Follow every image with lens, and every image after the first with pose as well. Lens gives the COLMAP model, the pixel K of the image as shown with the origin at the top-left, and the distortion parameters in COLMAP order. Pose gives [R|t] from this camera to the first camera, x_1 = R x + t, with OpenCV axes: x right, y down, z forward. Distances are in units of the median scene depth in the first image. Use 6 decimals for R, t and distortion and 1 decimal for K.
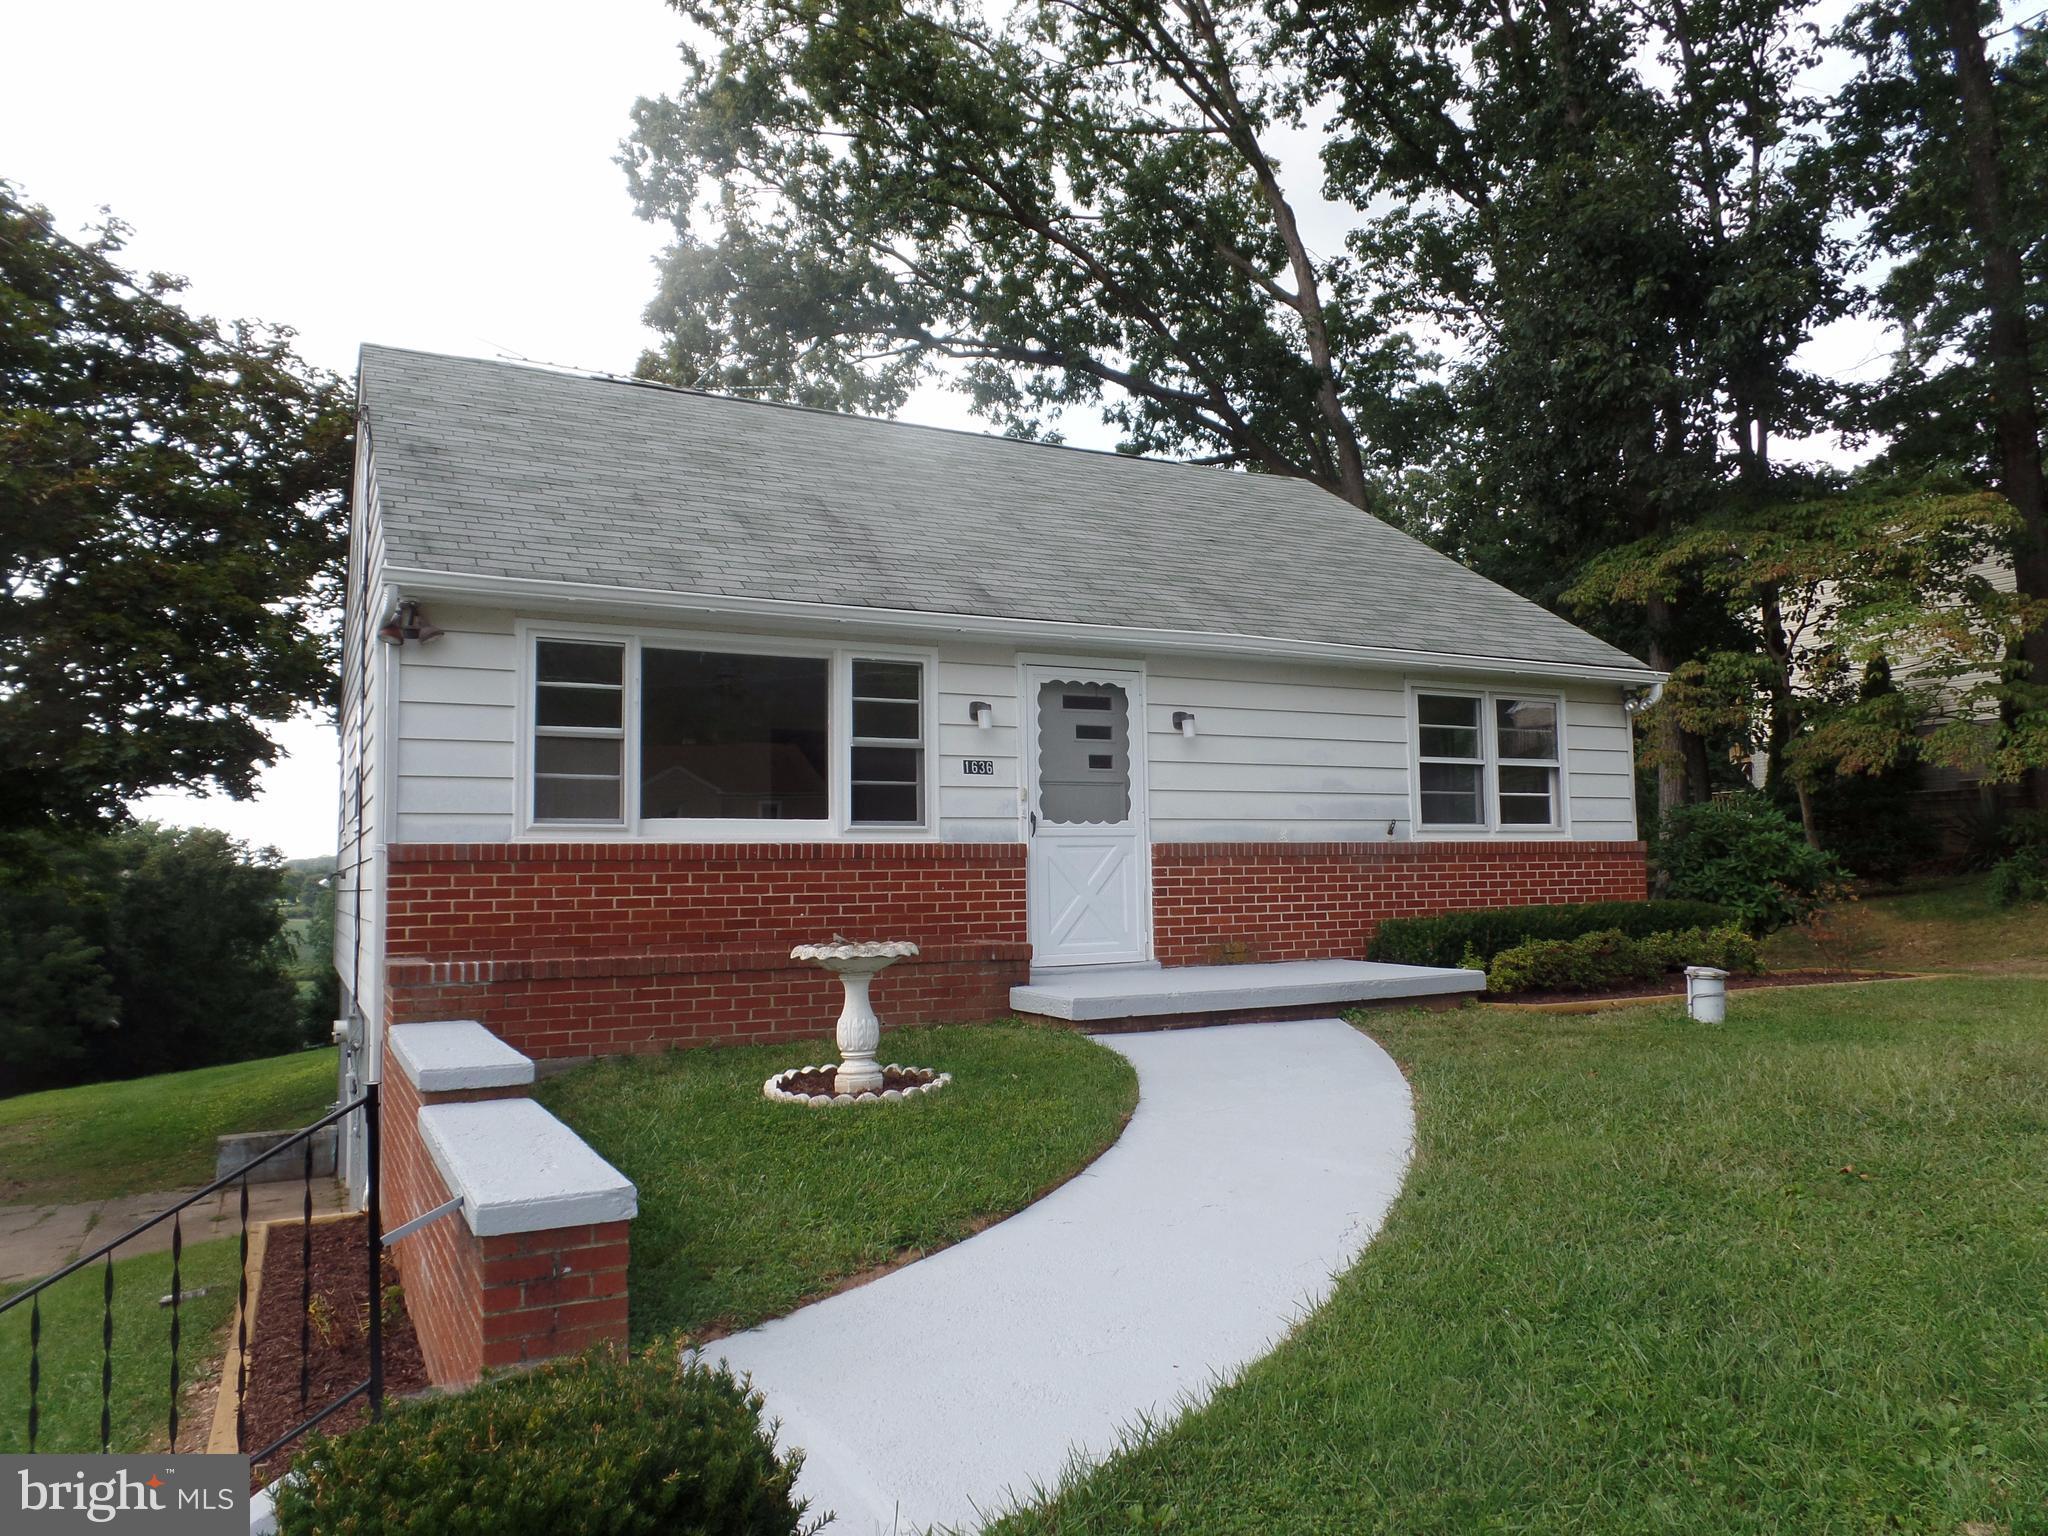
lens RADIAL K [[1418.0, 0, 1008.1], [0, 1418.0, 768.6], [0, 0, 1]] dist [-0.006382, 0.001873]
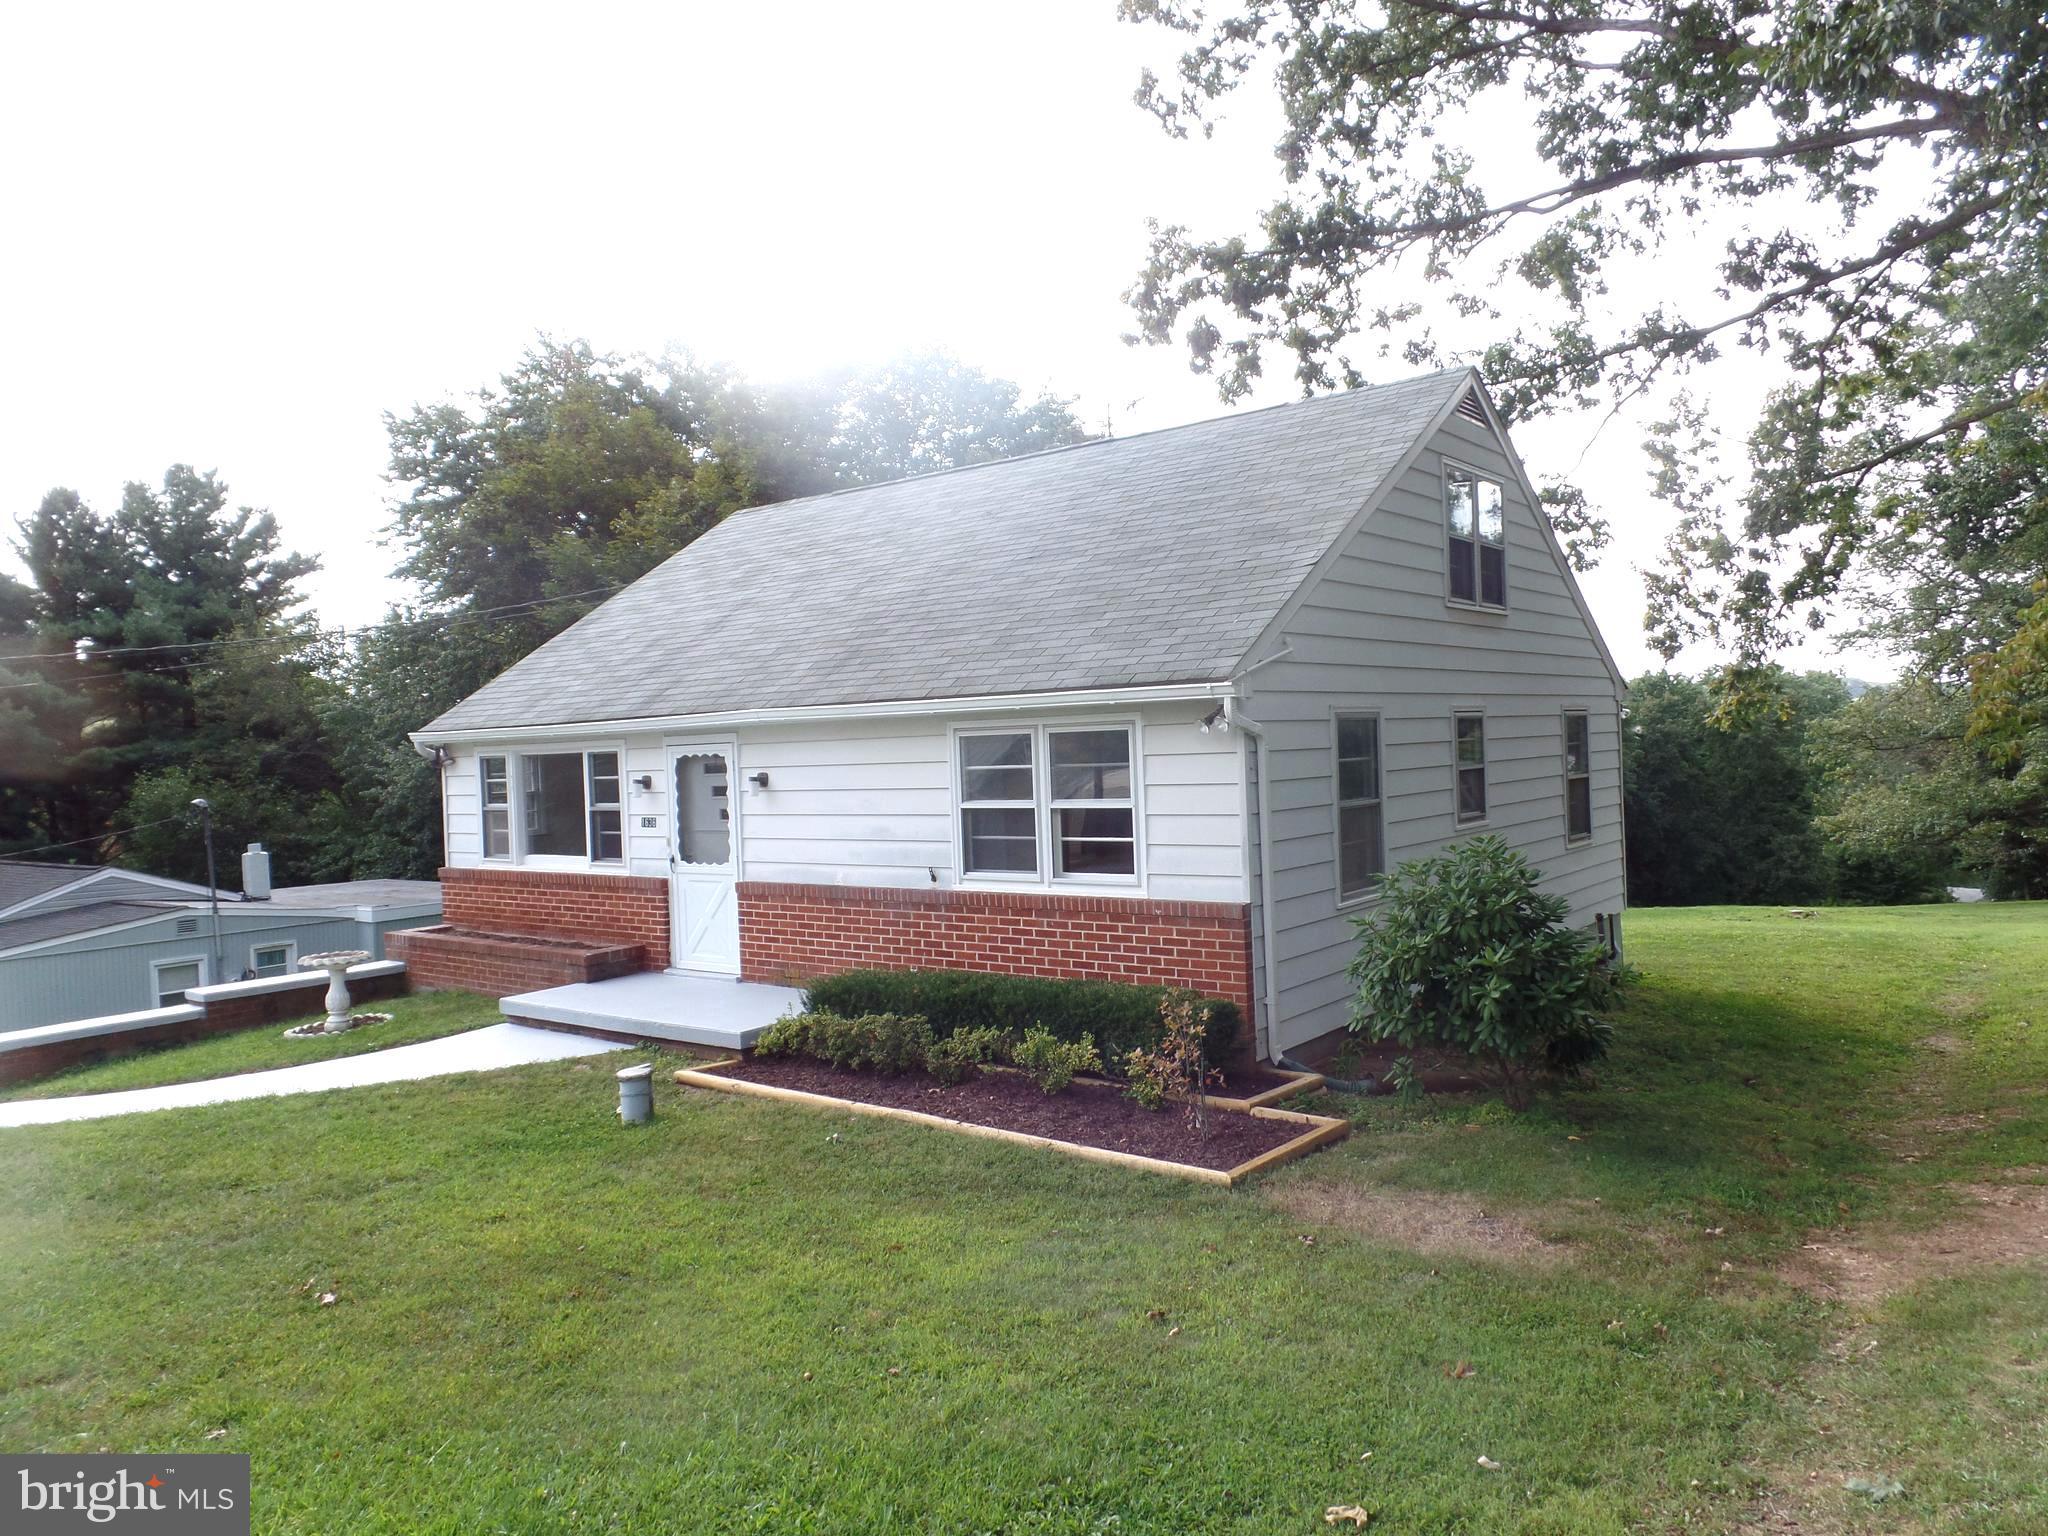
lens RADIAL K [[1418.0, 0, 1008.1], [0, 1418.0, 768.6], [0, 0, 1]] dist [-0.006382, 0.001873]
pose [[0.407210, 0.011688, -0.913260, 1.296951], [0.100664, 0.993252, 0.057596, -0.091021], [0.907770, -0.115387, 0.403286, 0.709610]]
